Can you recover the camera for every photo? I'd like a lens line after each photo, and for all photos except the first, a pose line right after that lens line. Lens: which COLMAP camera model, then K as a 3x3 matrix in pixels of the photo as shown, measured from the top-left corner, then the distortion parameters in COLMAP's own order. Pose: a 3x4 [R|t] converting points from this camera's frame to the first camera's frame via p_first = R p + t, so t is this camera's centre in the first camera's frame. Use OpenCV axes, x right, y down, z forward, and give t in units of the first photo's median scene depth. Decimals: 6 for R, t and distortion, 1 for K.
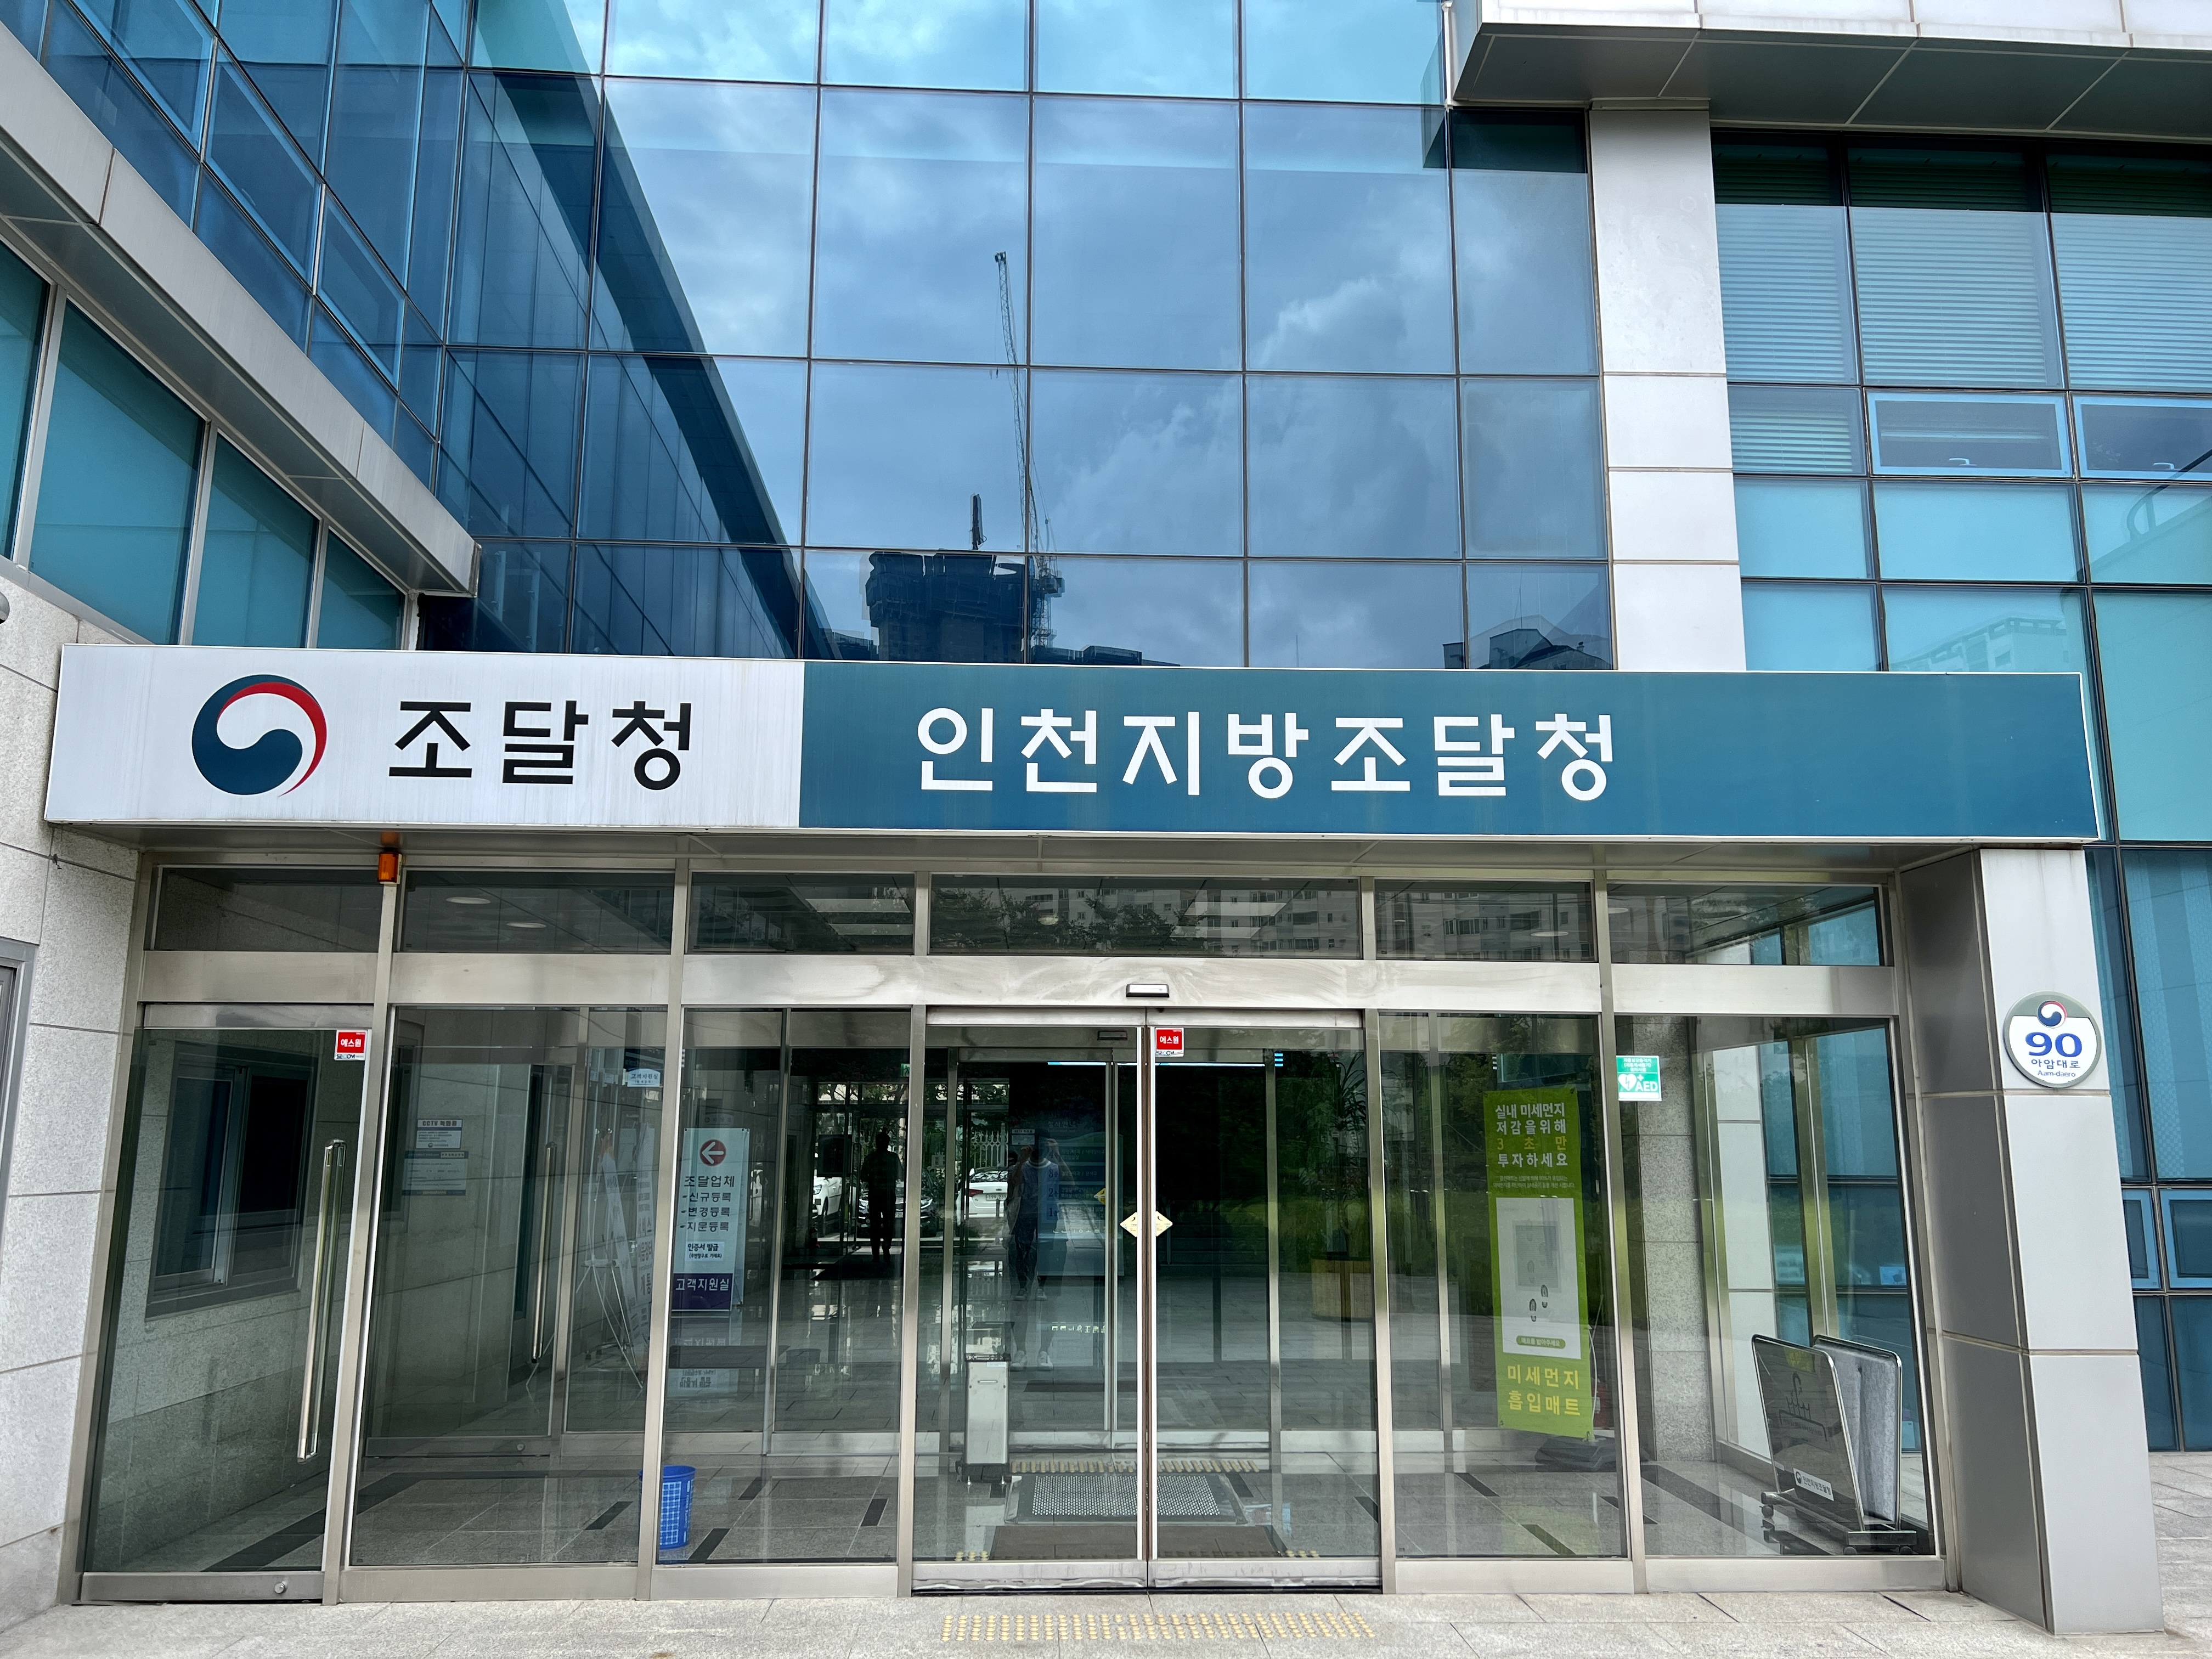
lens RADIAL K [[1683.7, 0, 1111.6], [0, 1683.7, 829.7], [0, 0, 1]] dist [0.050256, 0.000577]
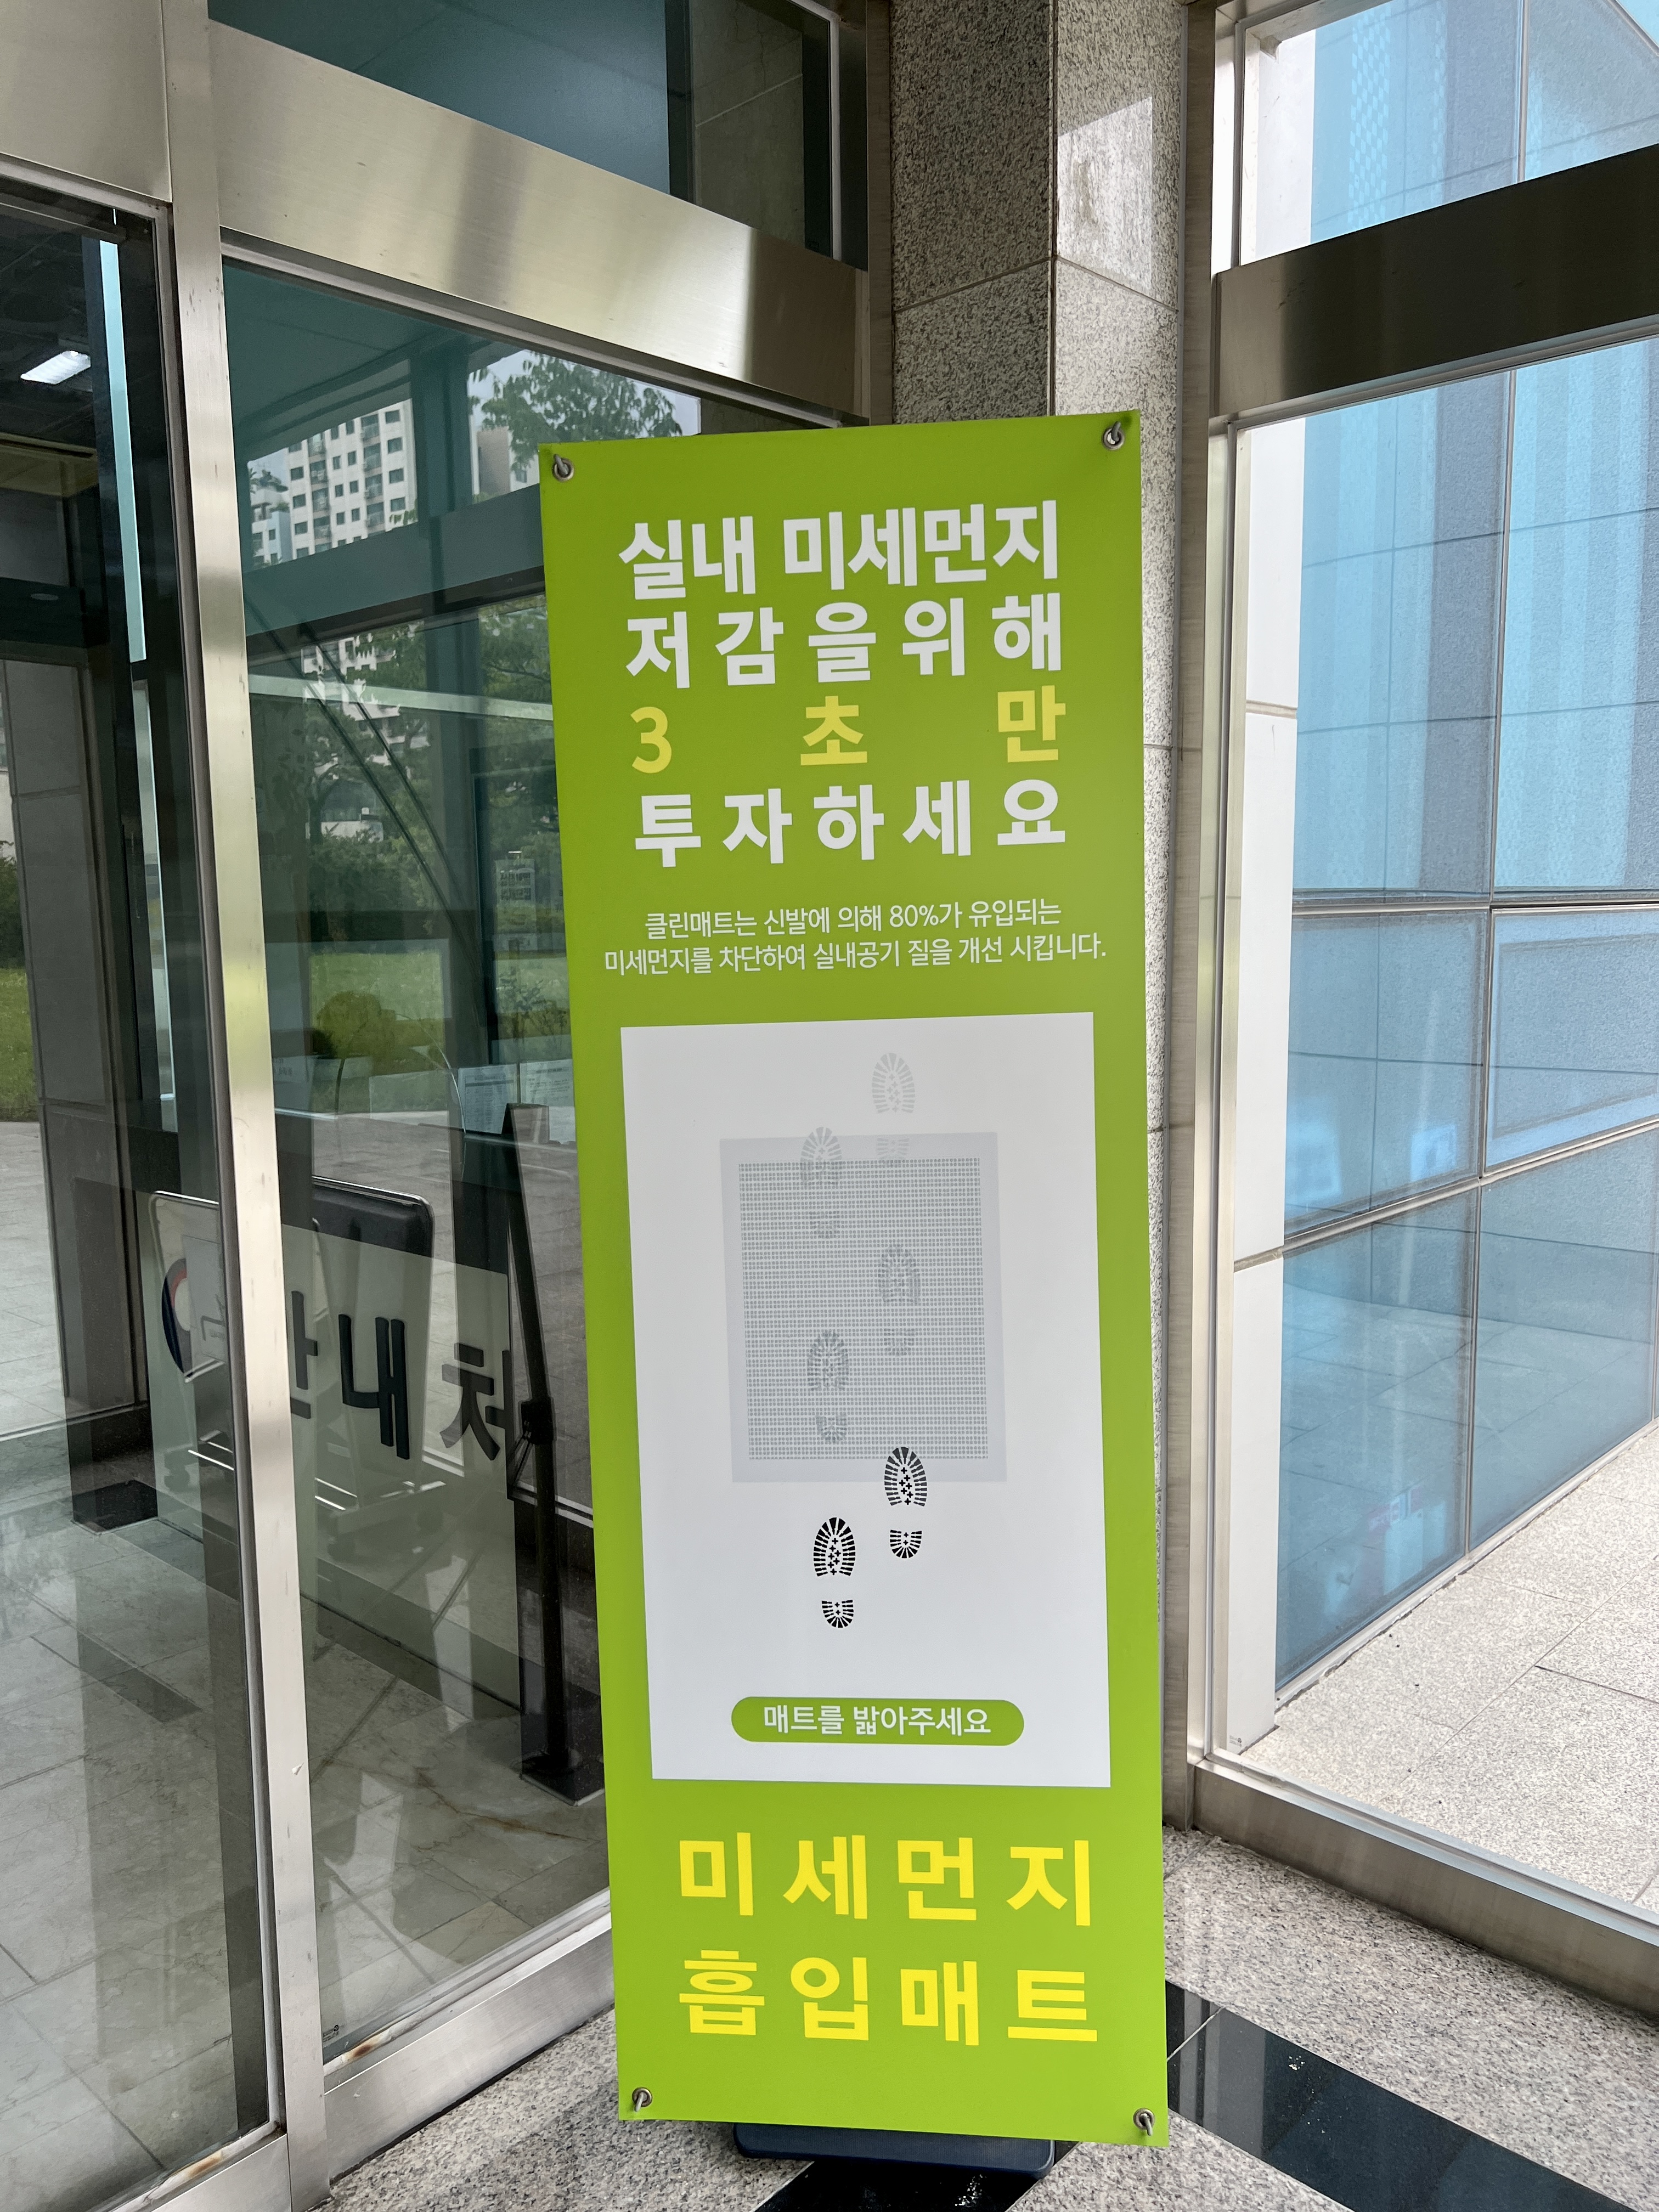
lens RADIAL K [[1683.7, 0, 825.7], [0, 1683.7, 1116.7], [0, 0, 1]] dist [0.050256, 0.000577]
pose [[0.722306, -0.103247, 0.683823, 0.041240], [-0.108847, 0.959497, 0.259843, 0.063137], [-0.682954, -0.262118, 0.681812, 0.306625]]
